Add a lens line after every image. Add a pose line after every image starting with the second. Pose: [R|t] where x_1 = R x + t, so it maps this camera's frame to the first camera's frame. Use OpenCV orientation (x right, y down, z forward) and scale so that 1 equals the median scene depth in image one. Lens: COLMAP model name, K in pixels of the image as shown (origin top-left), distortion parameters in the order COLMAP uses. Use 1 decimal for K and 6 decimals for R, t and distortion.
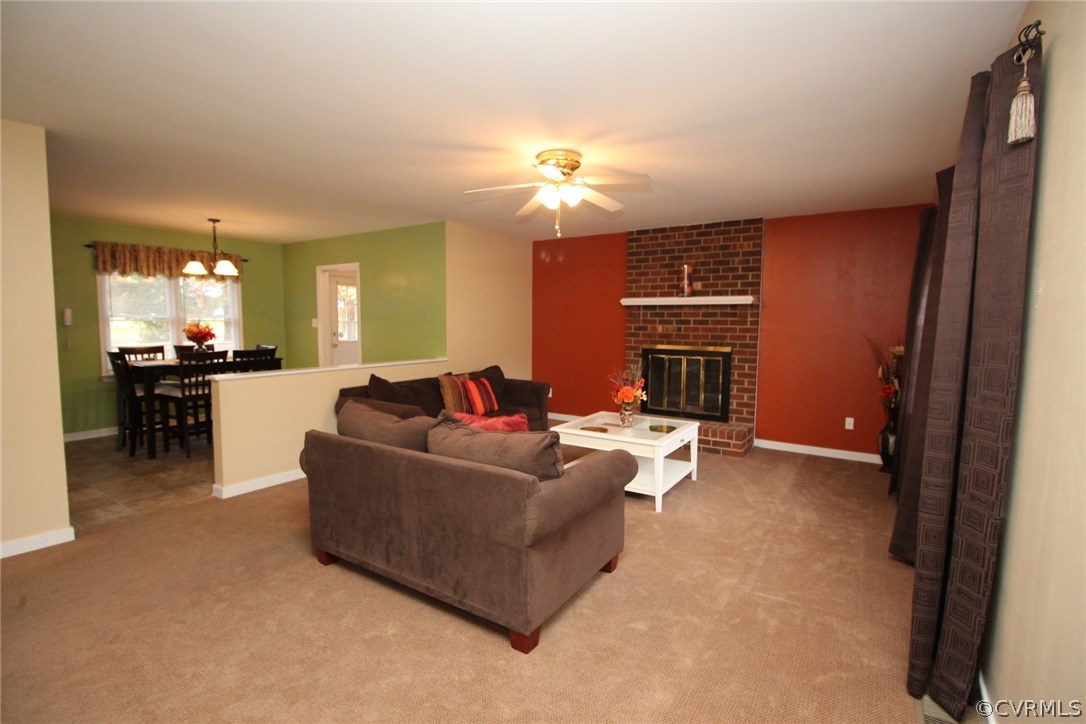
lens RADIAL K [[512.5, 0, 542.4], [0, 512.5, 365.7], [0, 0, 1]] dist [-0.000638, -0.000232]
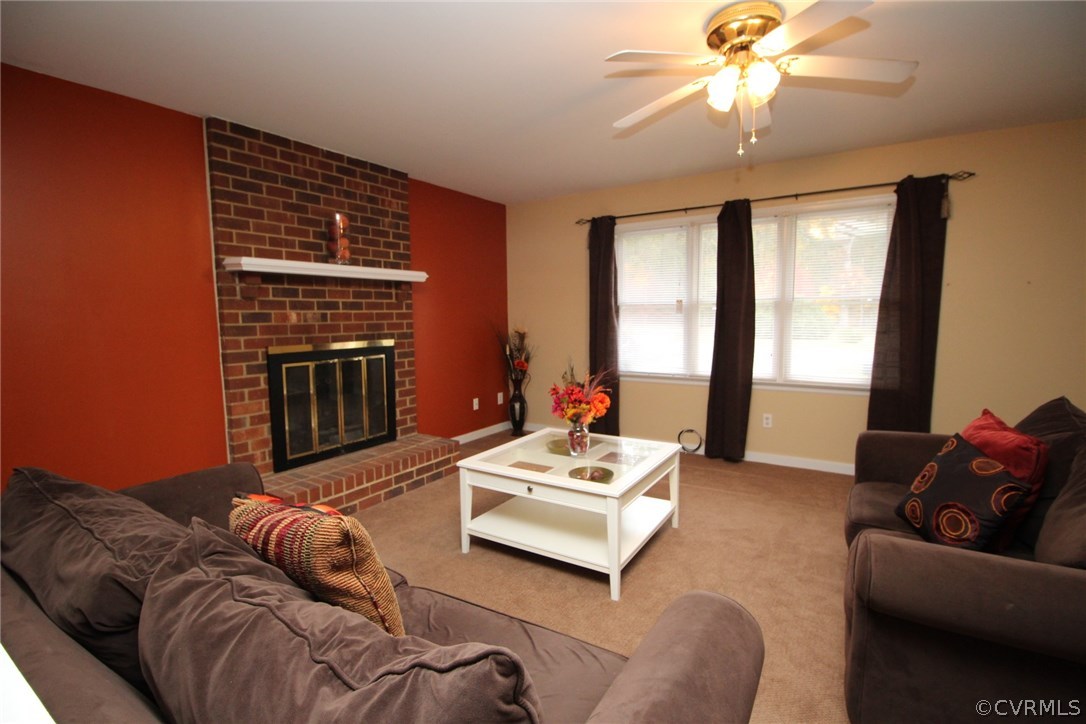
lens RADIAL K [[512.5, 0, 543.8], [0, 512.5, 362.9], [0, 0, 1]] dist [-0.000638, -0.000232]
pose [[-0.030238, -0.108351, 0.993653, -0.367924], [0.091666, 0.989617, 0.110700, -0.061858], [-0.995331, 0.094431, -0.019991, 0.769408]]
